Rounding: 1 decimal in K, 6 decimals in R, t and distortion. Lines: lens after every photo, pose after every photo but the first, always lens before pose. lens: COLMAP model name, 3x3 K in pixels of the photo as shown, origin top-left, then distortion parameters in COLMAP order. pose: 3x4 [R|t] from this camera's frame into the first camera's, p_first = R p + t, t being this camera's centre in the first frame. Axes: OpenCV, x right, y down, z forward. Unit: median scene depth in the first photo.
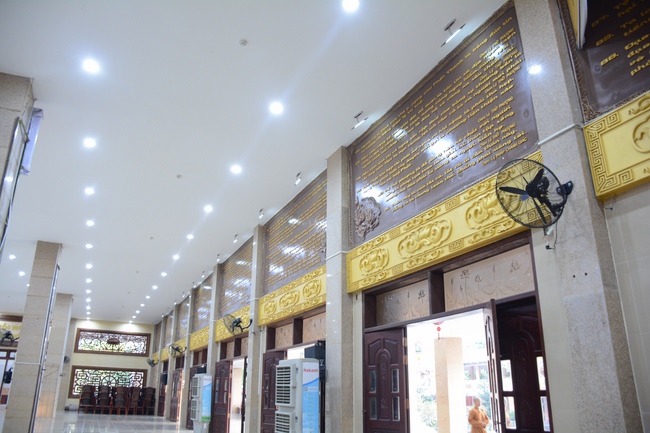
lens RADIAL K [[503.4, 0, 325.6], [0, 503.4, 217.2], [0, 0, 1]] dist [-0.144992, 0.089904]
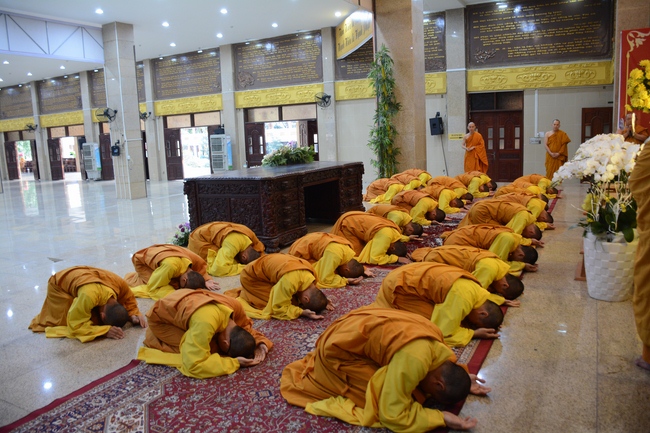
lens RADIAL K [[503.4, 0, 325.3], [0, 503.4, 217.0], [0, 0, 1]] dist [-0.144992, 0.089904]
pose [[0.804895, -0.137736, 0.577211, -1.137721], [-0.151536, 0.892734, 0.424337, -0.502154], [-0.573743, -0.429015, 0.697685, -1.279506]]
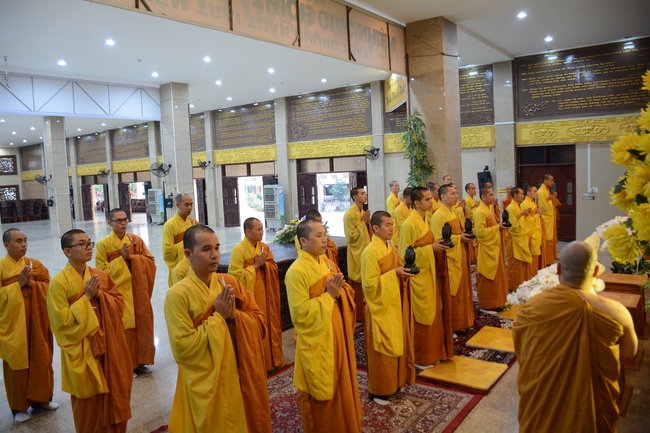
lens RADIAL K [[503.4, 0, 325.8], [0, 503.4, 216.2], [0, 0, 1]] dist [-0.144992, 0.089904]
pose [[0.880093, -0.086727, 0.466813, -1.041066], [-0.108754, 0.920216, 0.375999, -0.582550], [-0.462178, -0.381682, 0.800444, -1.306968]]
